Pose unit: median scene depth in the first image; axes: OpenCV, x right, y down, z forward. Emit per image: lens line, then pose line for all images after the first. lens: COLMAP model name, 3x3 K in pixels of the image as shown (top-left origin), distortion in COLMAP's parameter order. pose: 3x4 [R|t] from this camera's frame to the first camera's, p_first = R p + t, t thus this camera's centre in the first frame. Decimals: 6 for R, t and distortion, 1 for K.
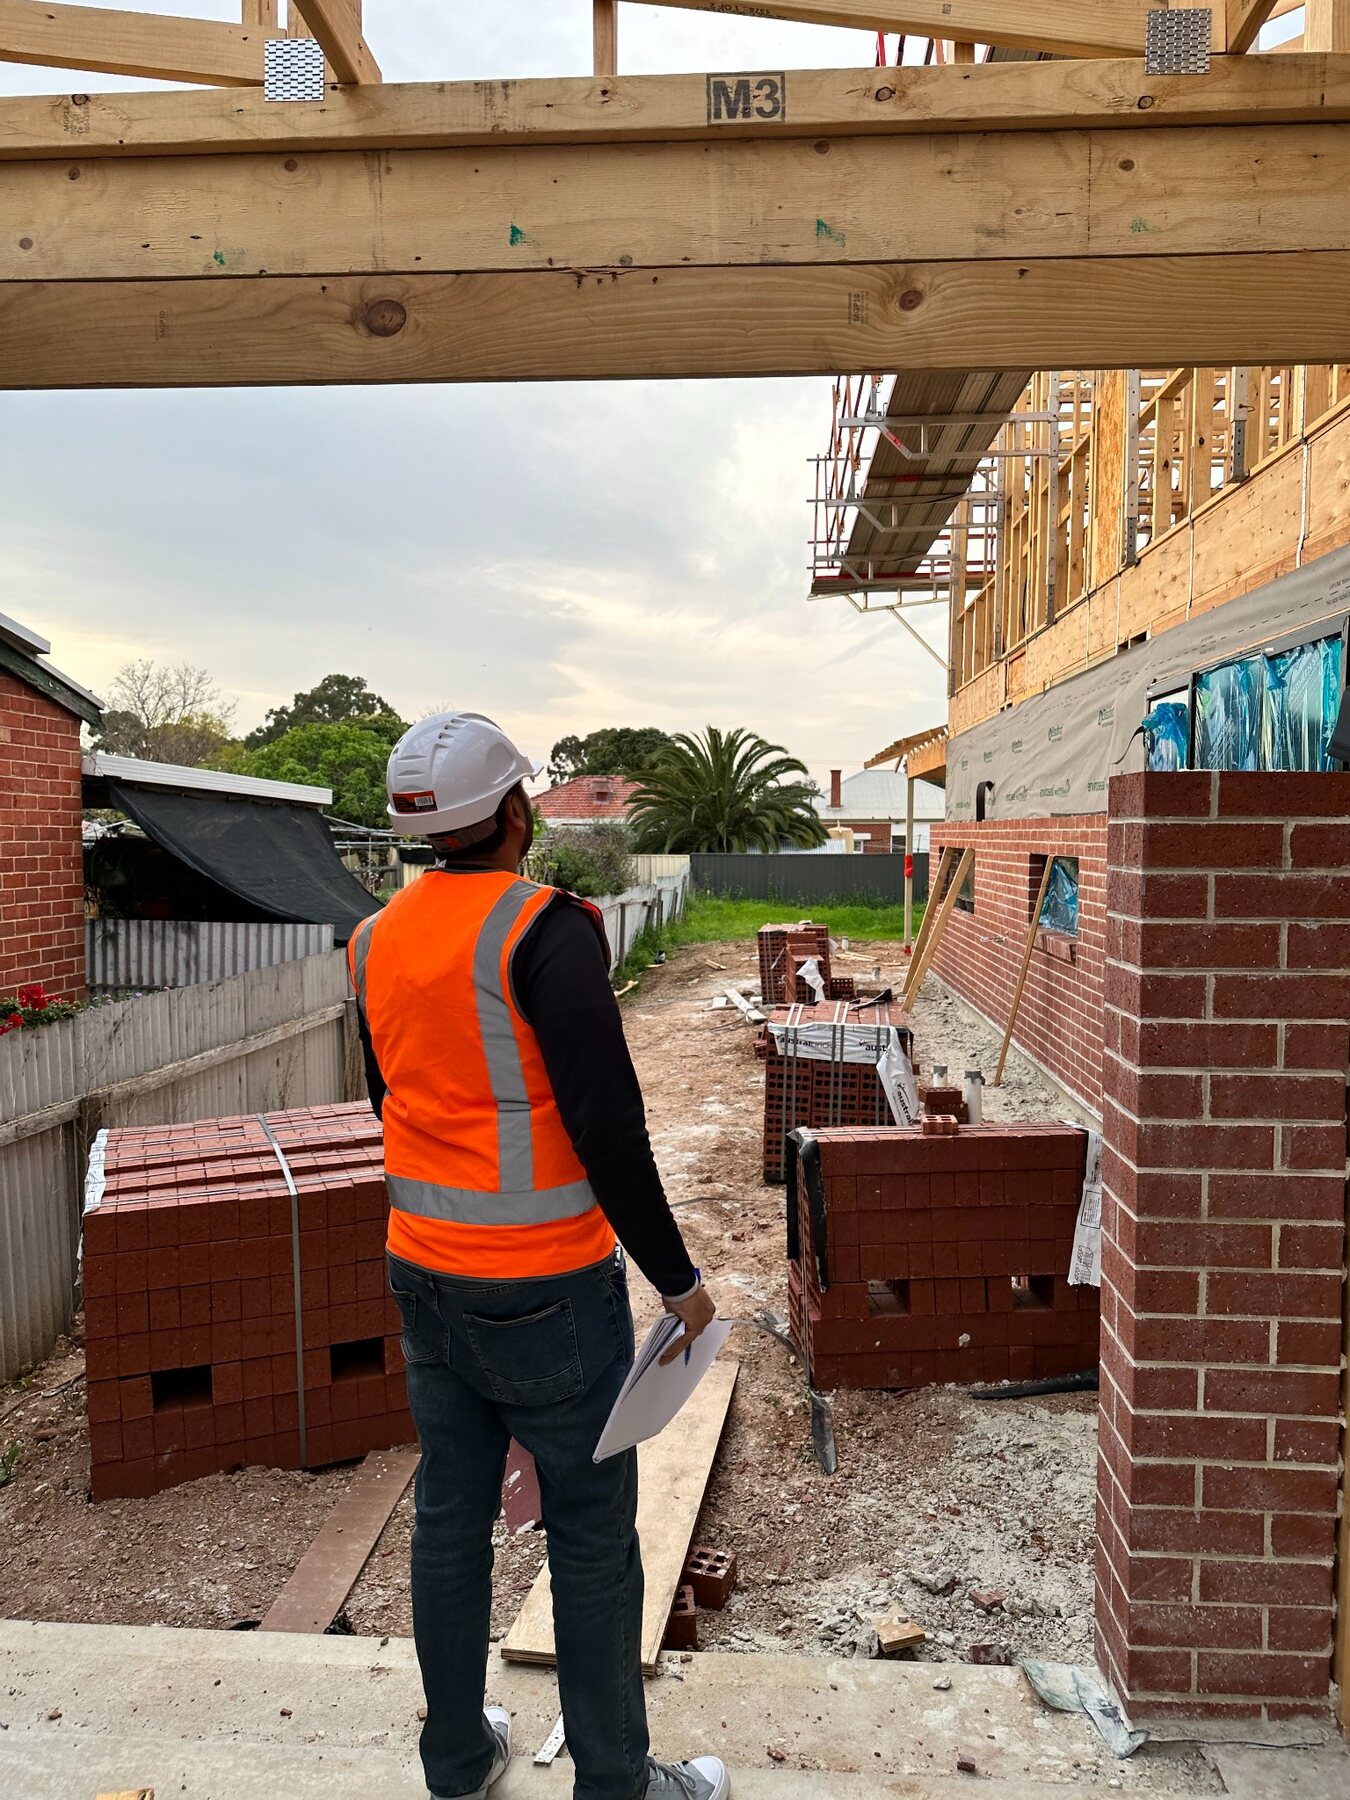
lens RADIAL K [[1278.3, 0, 679.5], [0, 1278.3, 901.6], [0, 0, 1]] dist [0.098507, -0.119399]
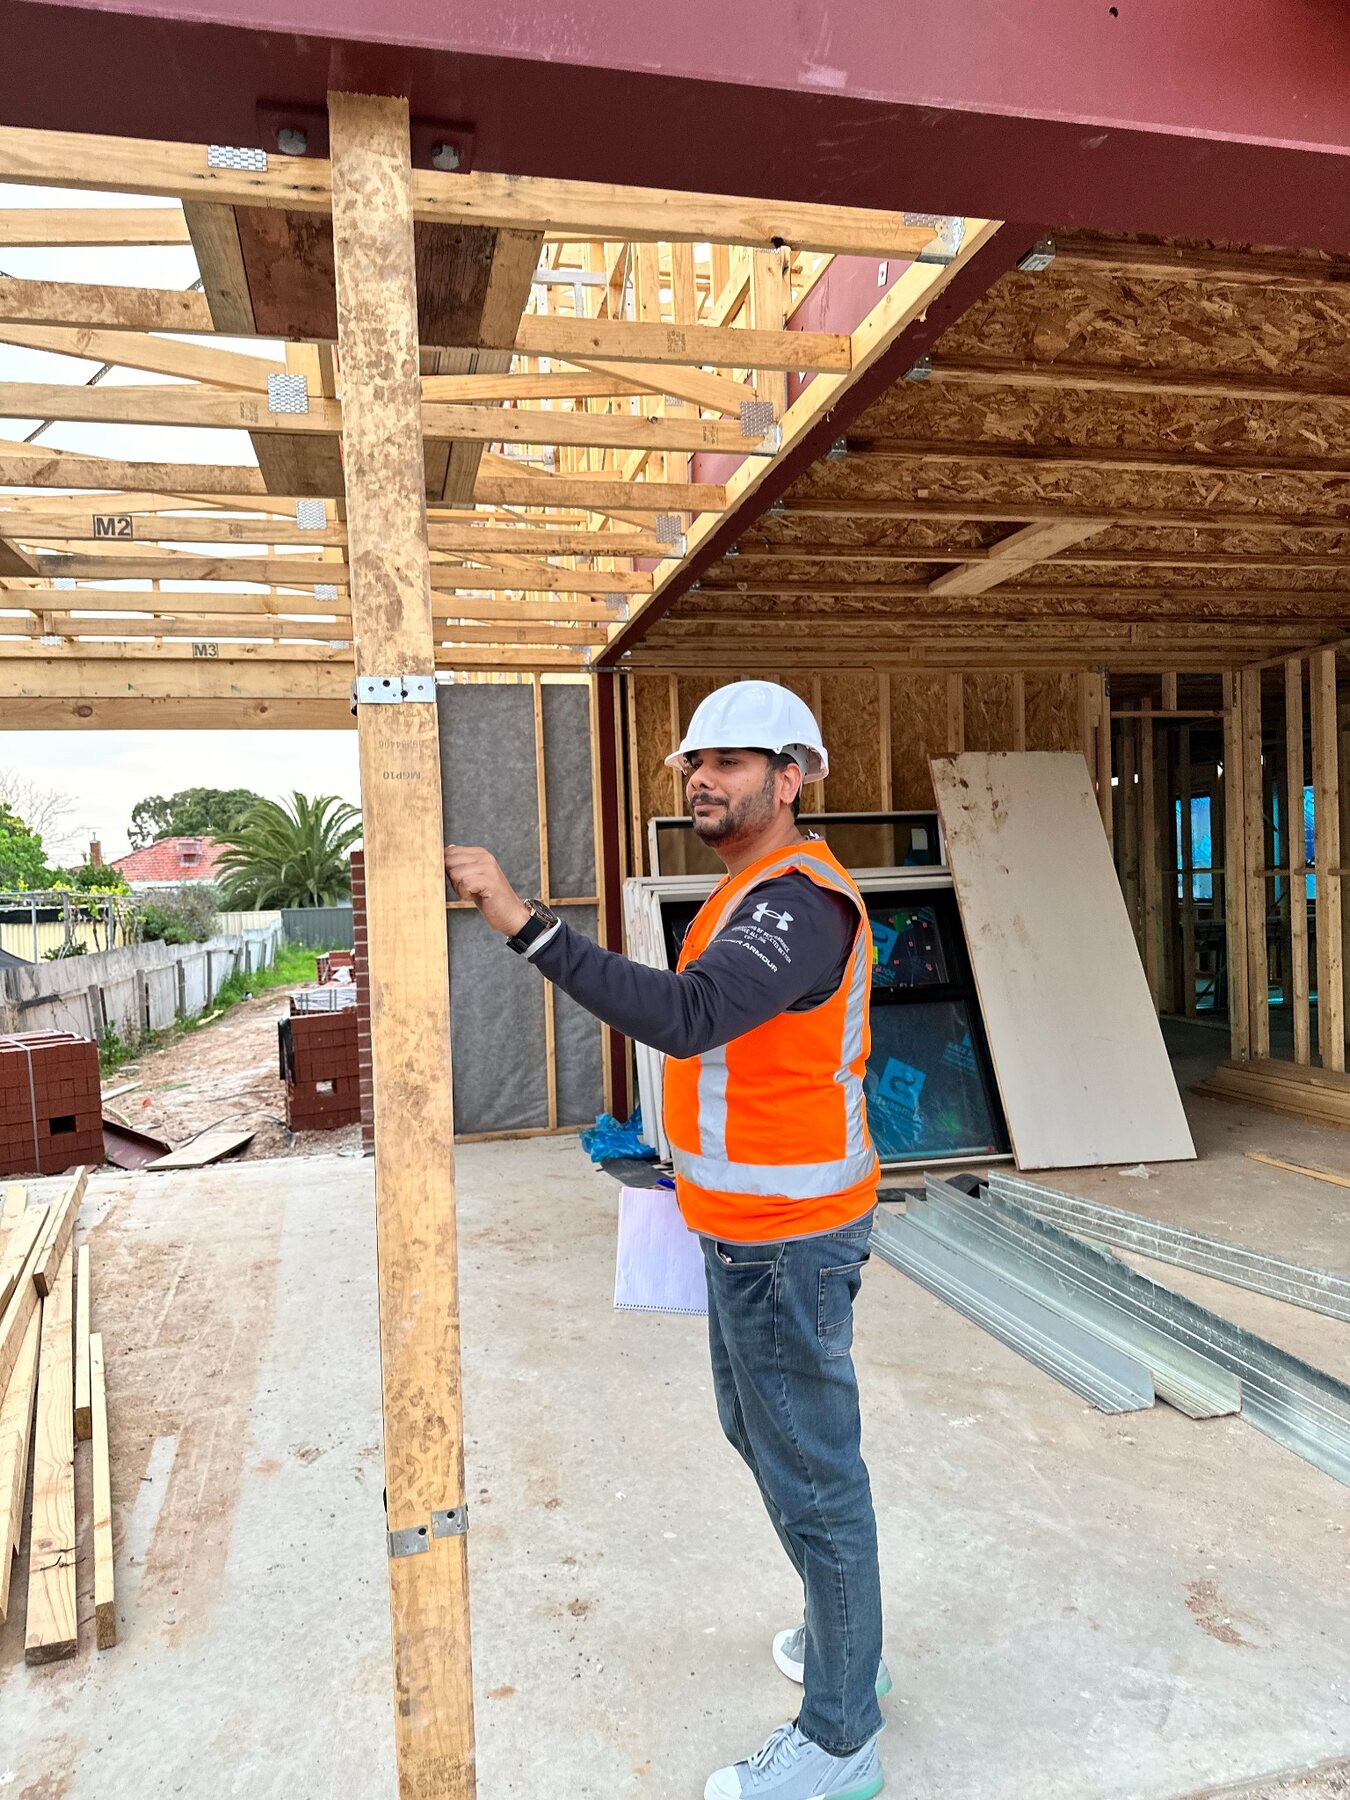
lens RADIAL K [[1318.5, 0, 708.7], [0, 1318.5, 909.5], [0, 0, 1]] dist [0.192436, -0.422151]
pose [[0.953132, -0.044833, 0.299216, 0.014704], [0.055681, 0.998061, -0.027821, 0.013611], [-0.297389, 0.043178, 0.953780, -0.175801]]
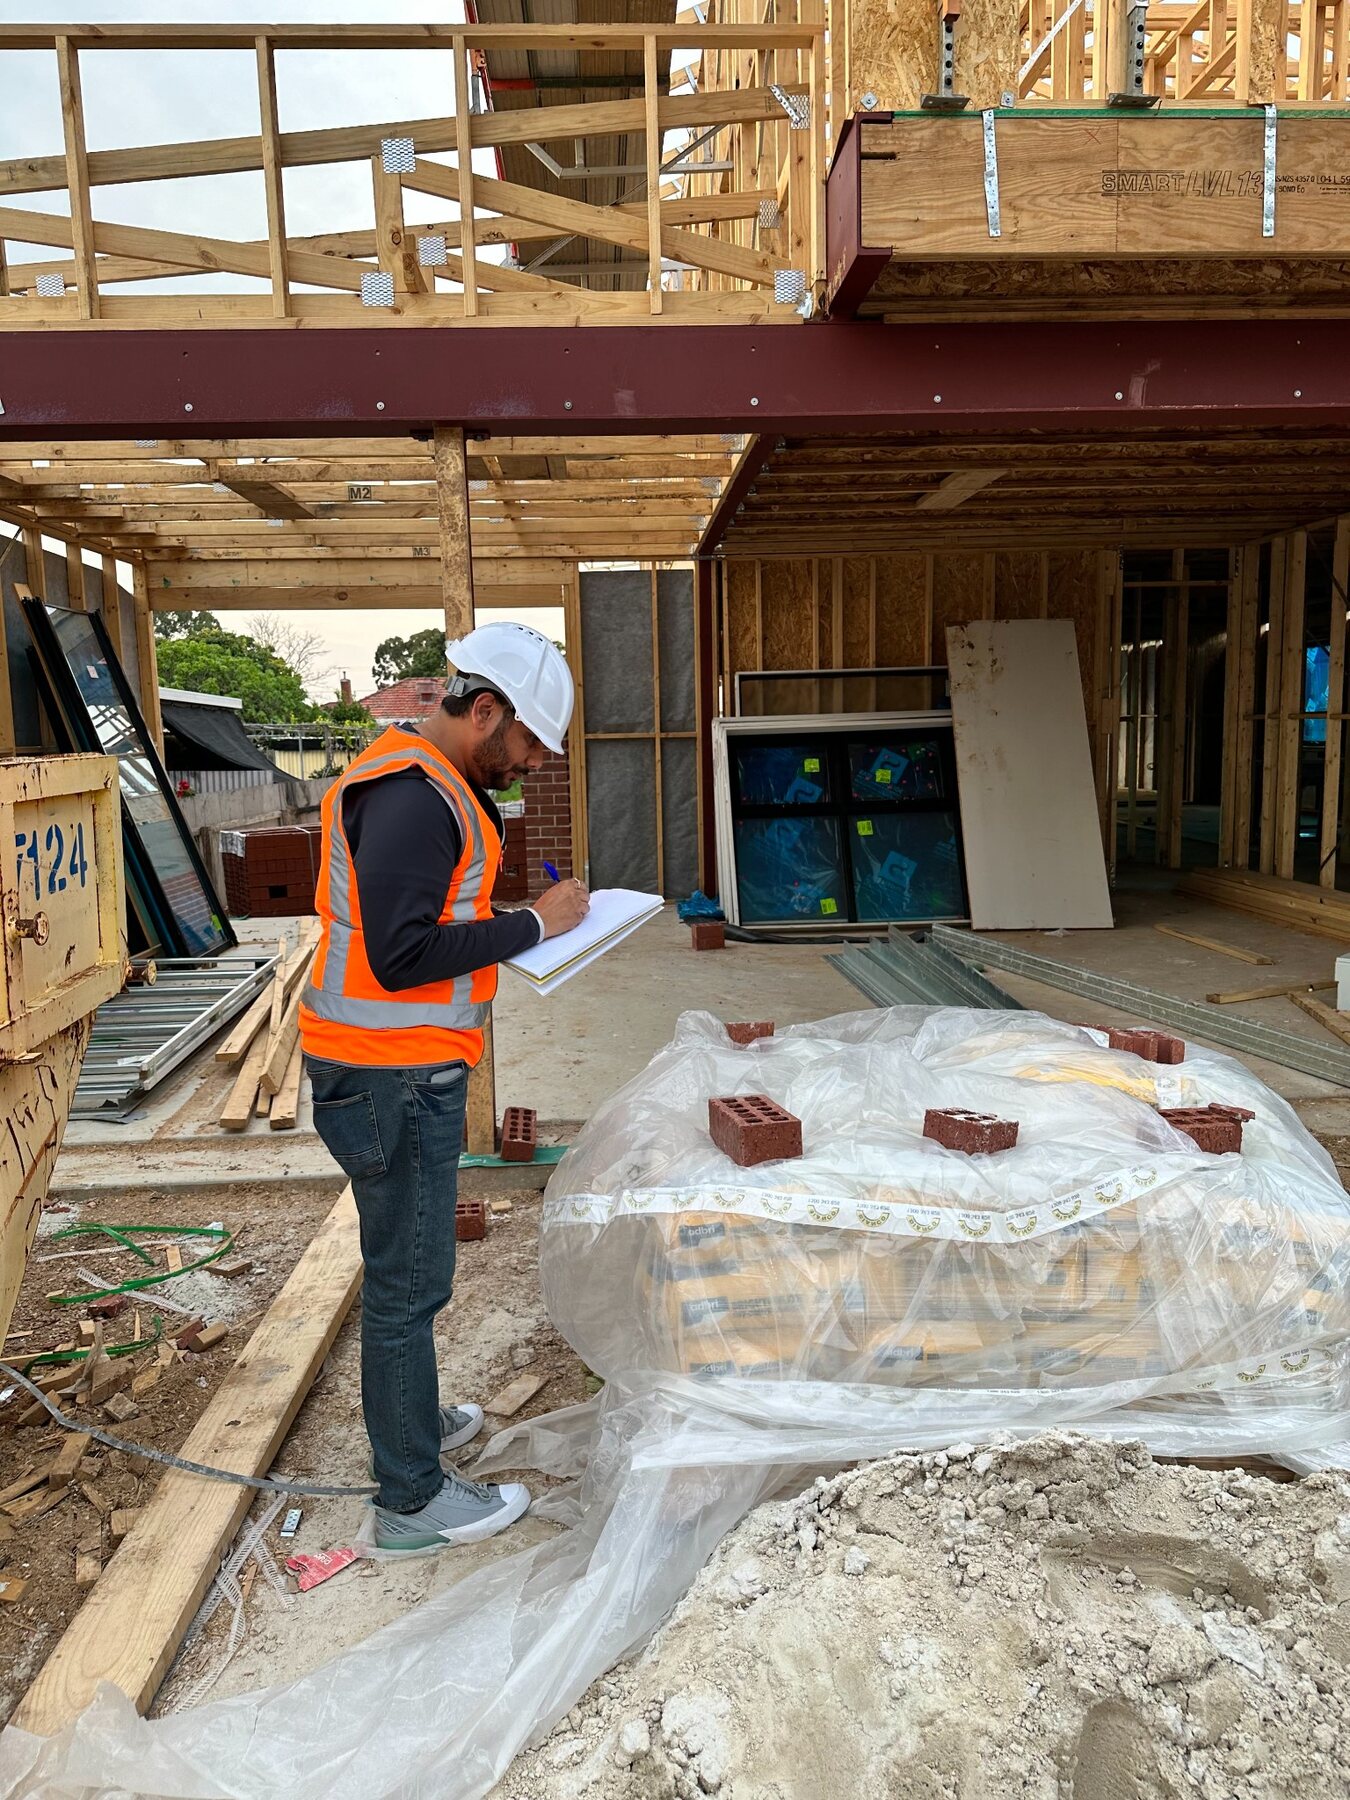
lens RADIAL K [[1320.1, 0, 677.1], [0, 1320.1, 898.2], [0, 0, 1]] dist [0.173840, -0.397400]
pose [[0.992535, -0.043479, 0.113945, 0.024432], [0.035187, 0.996652, 0.073801, 0.020320], [-0.116772, -0.069241, 0.990742, -0.267953]]
